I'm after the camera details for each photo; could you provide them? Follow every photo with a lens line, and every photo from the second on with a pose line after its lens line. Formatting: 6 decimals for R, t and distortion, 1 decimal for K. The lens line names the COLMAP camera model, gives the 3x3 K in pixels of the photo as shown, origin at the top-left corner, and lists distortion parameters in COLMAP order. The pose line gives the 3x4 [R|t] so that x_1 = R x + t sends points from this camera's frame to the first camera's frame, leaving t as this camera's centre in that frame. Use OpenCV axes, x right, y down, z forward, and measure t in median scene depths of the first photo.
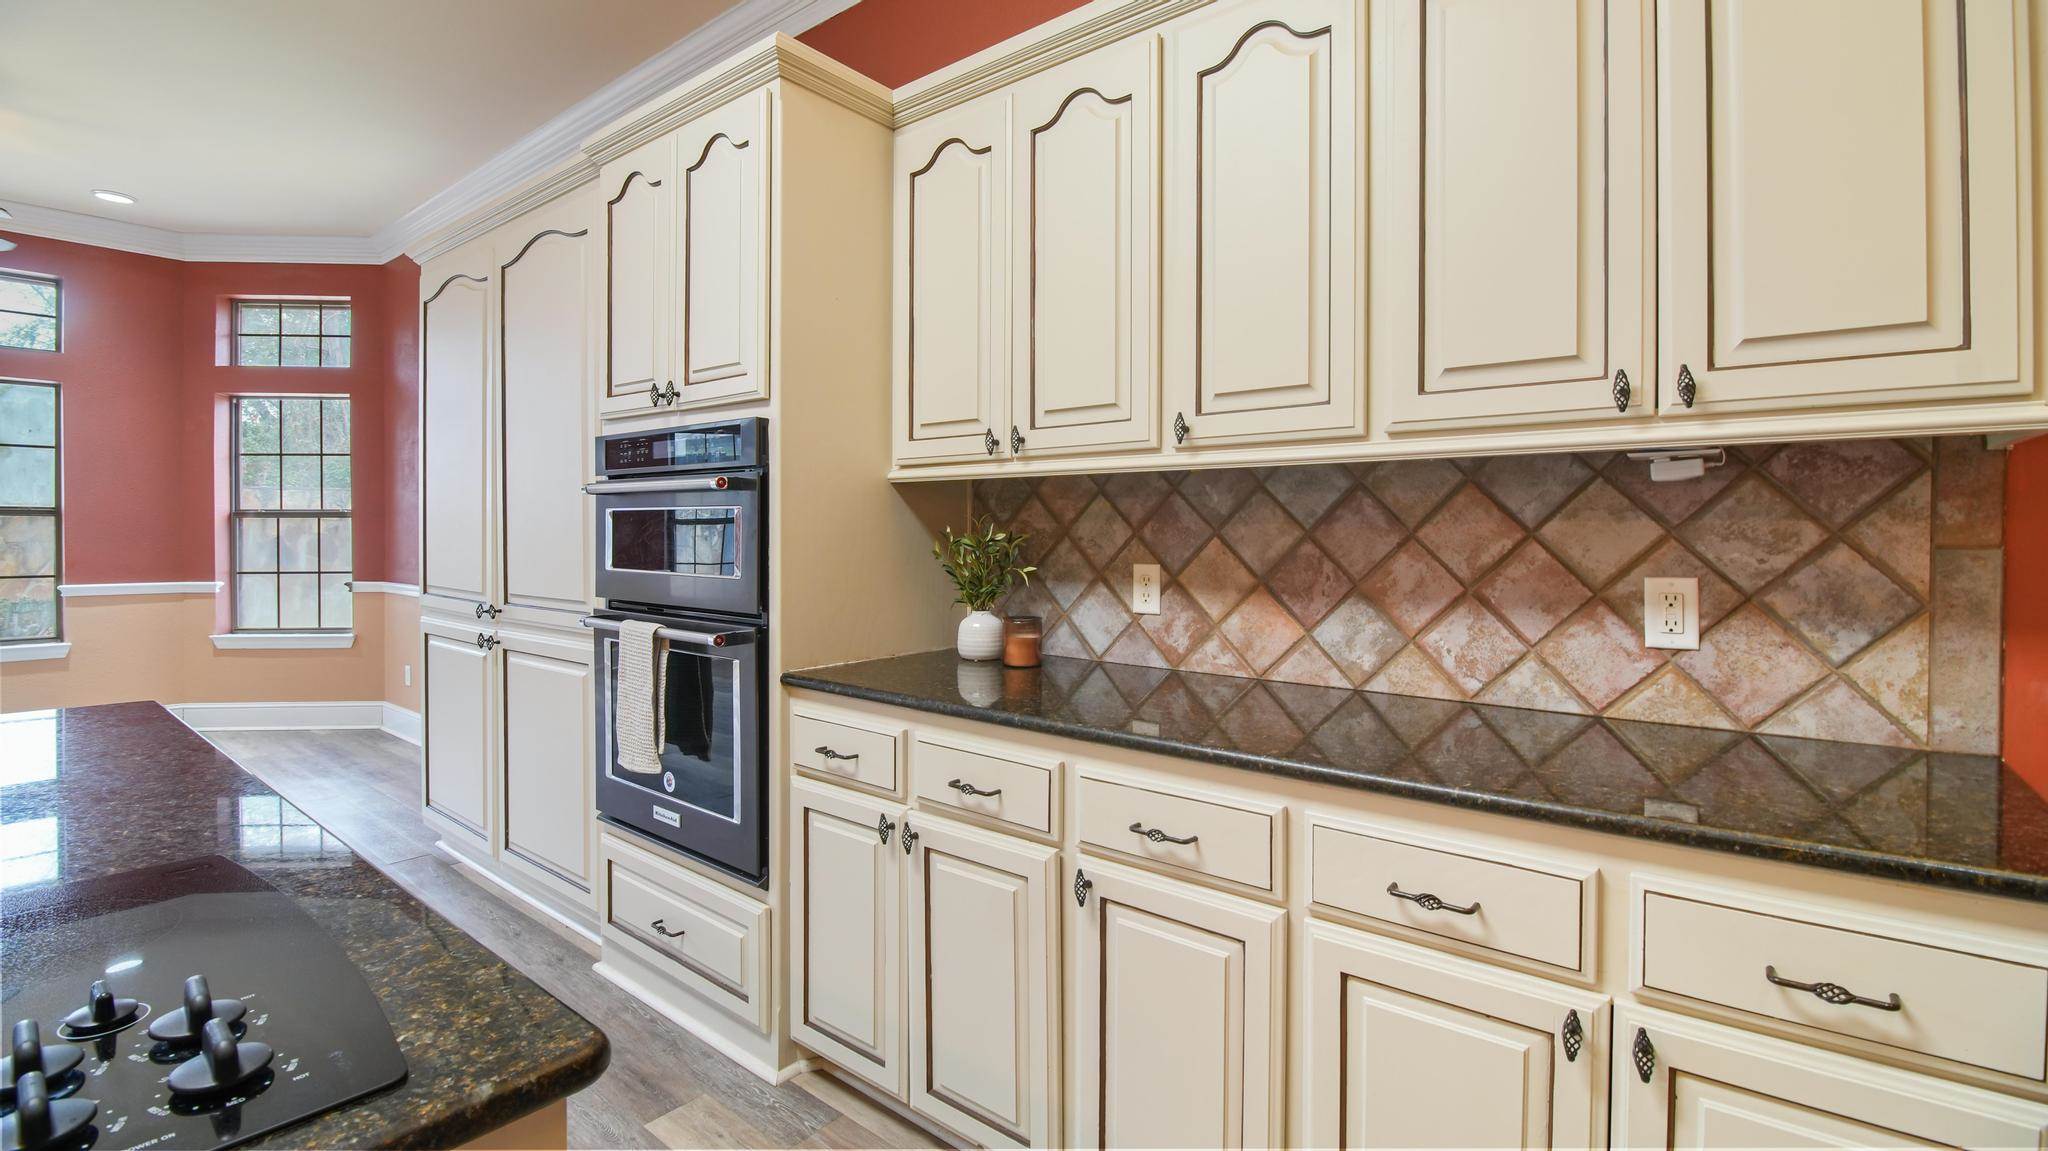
lens RADIAL K [[894.9, 0, 1024.5], [0, 894.9, 538.3], [0, 0, 1]] dist [0.000258, -0.013574]
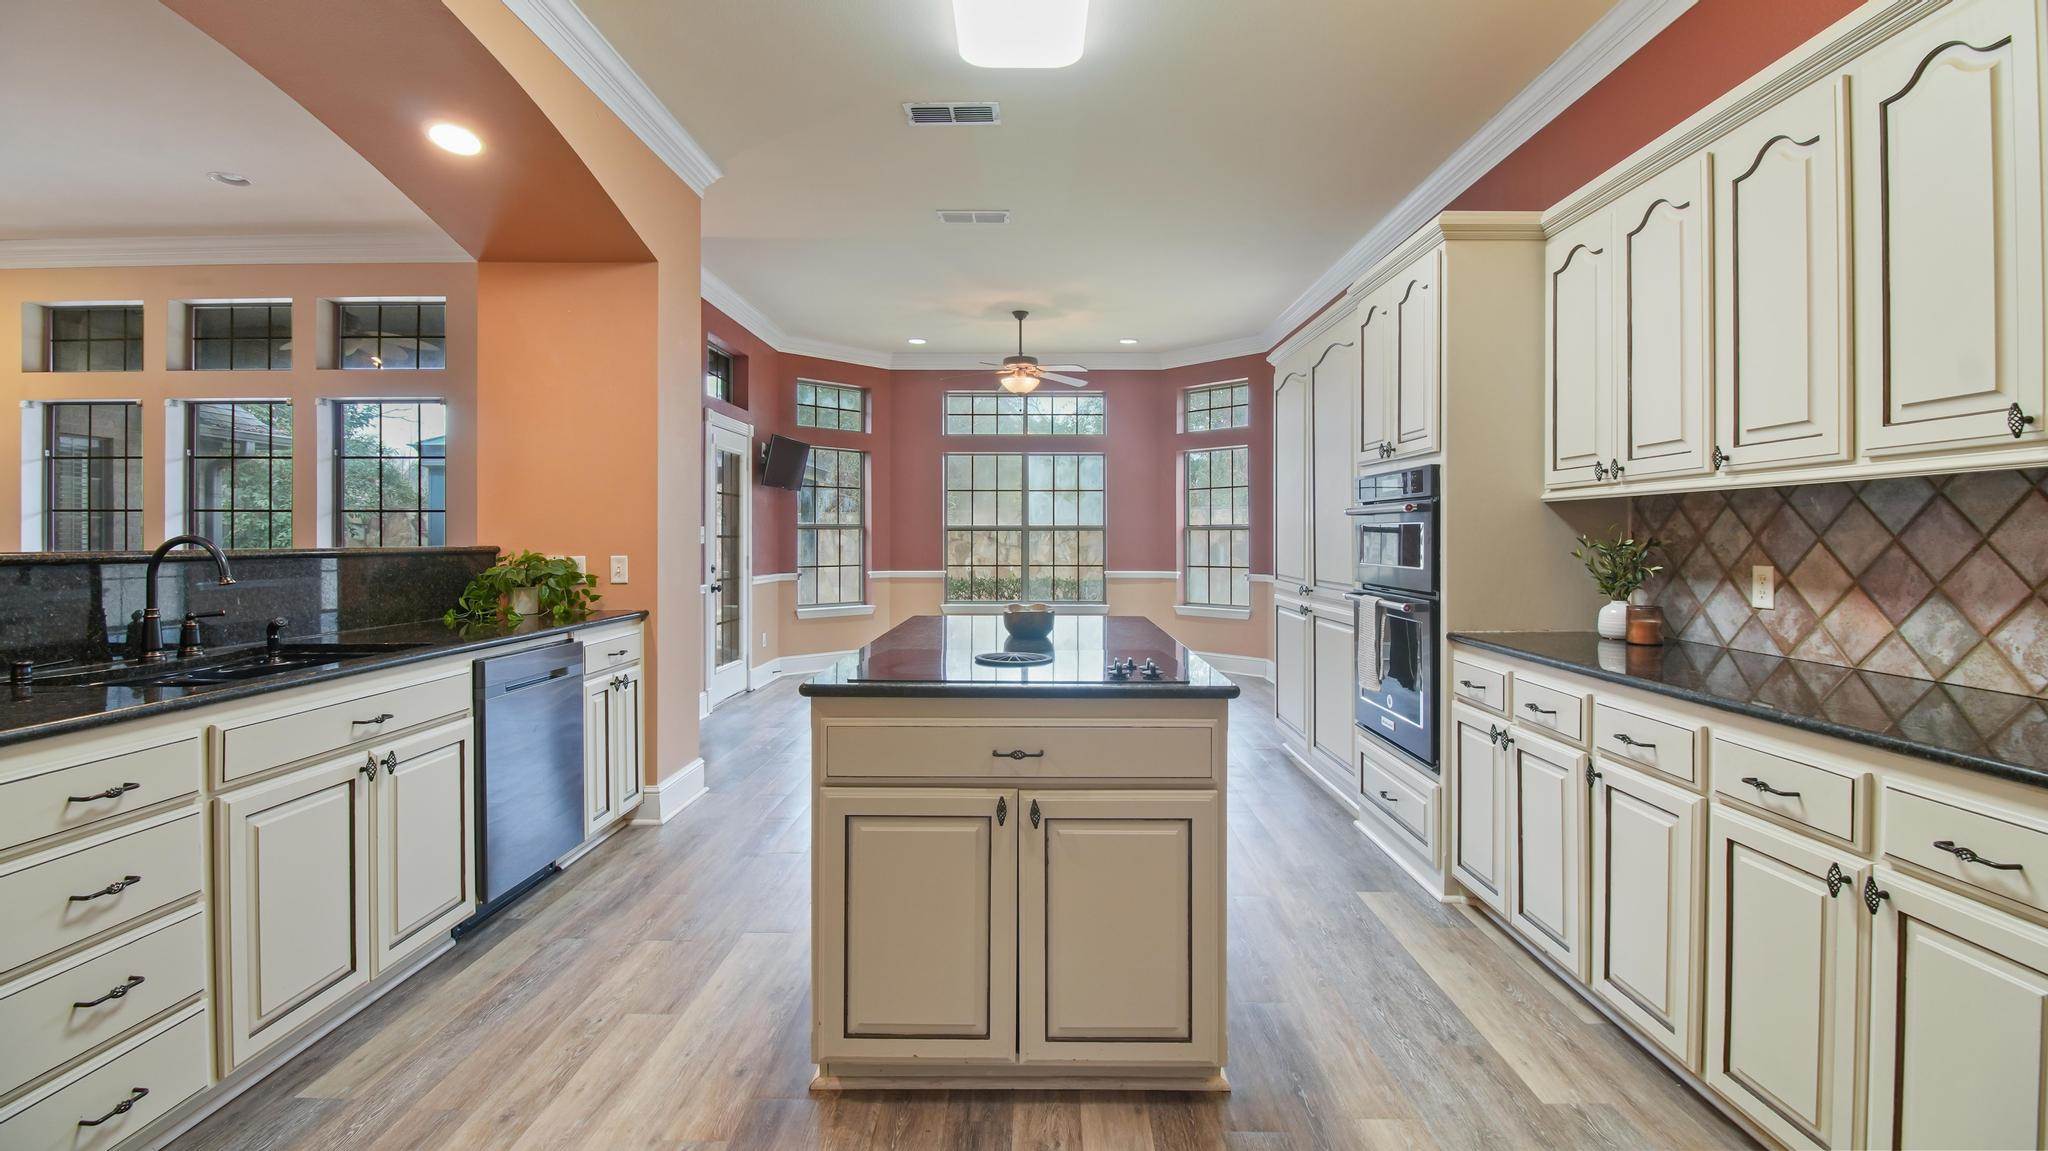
lens RADIAL K [[894.9, 0, 1024.5], [0, 894.9, 538.3], [0, 0, 1]] dist [0.000258, -0.013574]
pose [[0.609223, -0.002918, -0.792994, 0.488588], [-0.003787, 0.999971, -0.006589, 0.004584], [0.792990, 0.007017, 0.609194, -0.485982]]
